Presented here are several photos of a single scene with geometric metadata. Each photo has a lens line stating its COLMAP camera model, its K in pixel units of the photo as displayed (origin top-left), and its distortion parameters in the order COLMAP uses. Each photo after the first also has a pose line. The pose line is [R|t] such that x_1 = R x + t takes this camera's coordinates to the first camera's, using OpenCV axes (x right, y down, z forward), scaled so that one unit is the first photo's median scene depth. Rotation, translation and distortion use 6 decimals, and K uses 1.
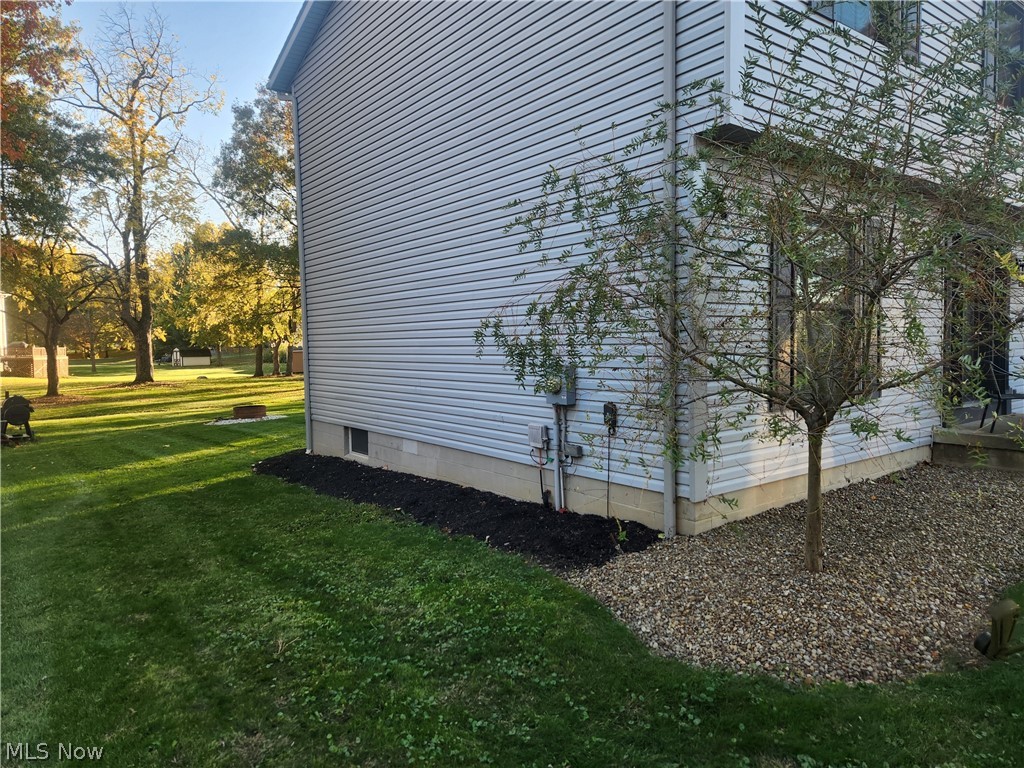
lens RADIAL K [[678.5, 0, 515.6], [0, 678.5, 377.0], [0, 0, 1]] dist [0.057767, -0.034839]
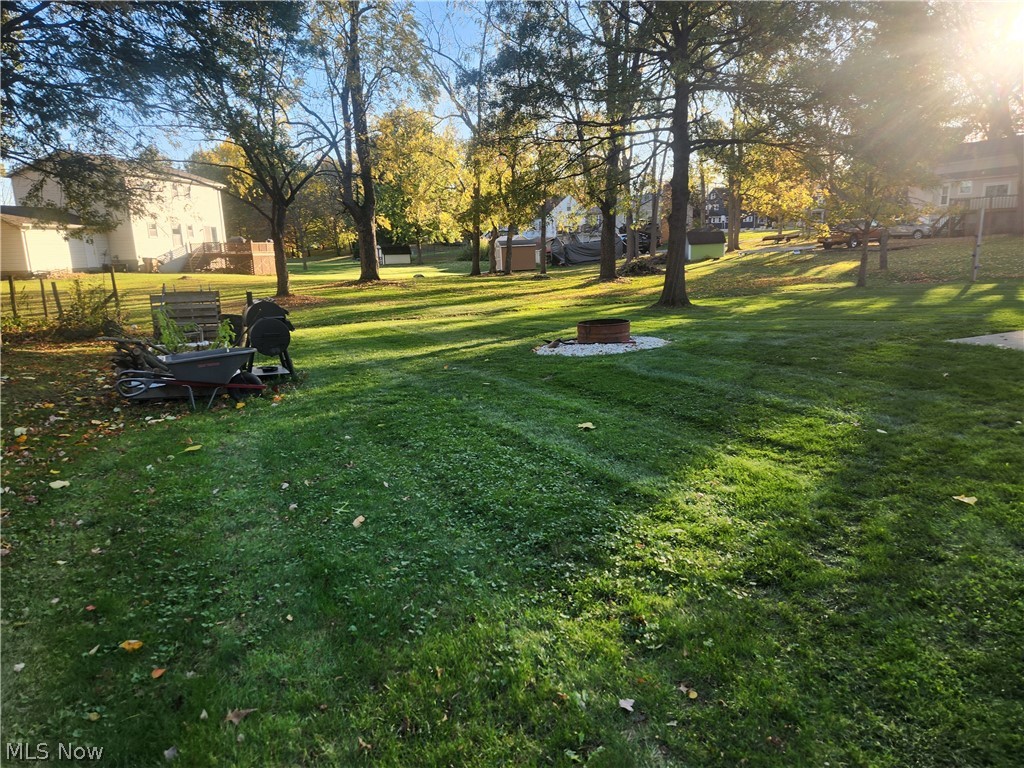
lens RADIAL K [[678.5, 0, 510.9], [0, 678.5, 389.5], [0, 0, 1]] dist [0.057767, -0.034839]
pose [[0.970716, 0.042705, -0.236403, -0.165430], [-0.003958, 0.986782, 0.162006, 0.003227], [0.240197, -0.156326, 0.958054, 0.212128]]
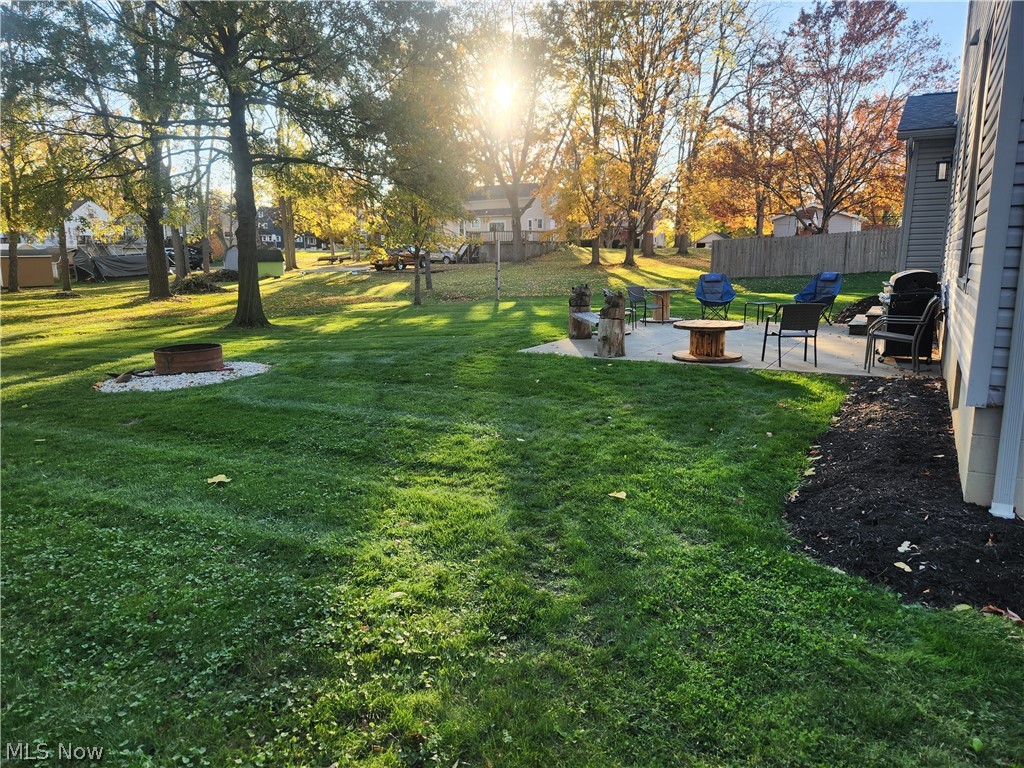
lens RADIAL K [[678.5, 0, 515.4], [0, 678.5, 372.9], [0, 0, 1]] dist [0.057767, -0.034839]
pose [[0.927275, -0.042395, 0.371973, -0.222852], [0.000827, 0.993797, 0.111205, 0.002779], [-0.374380, -0.102810, 0.921558, 0.277227]]
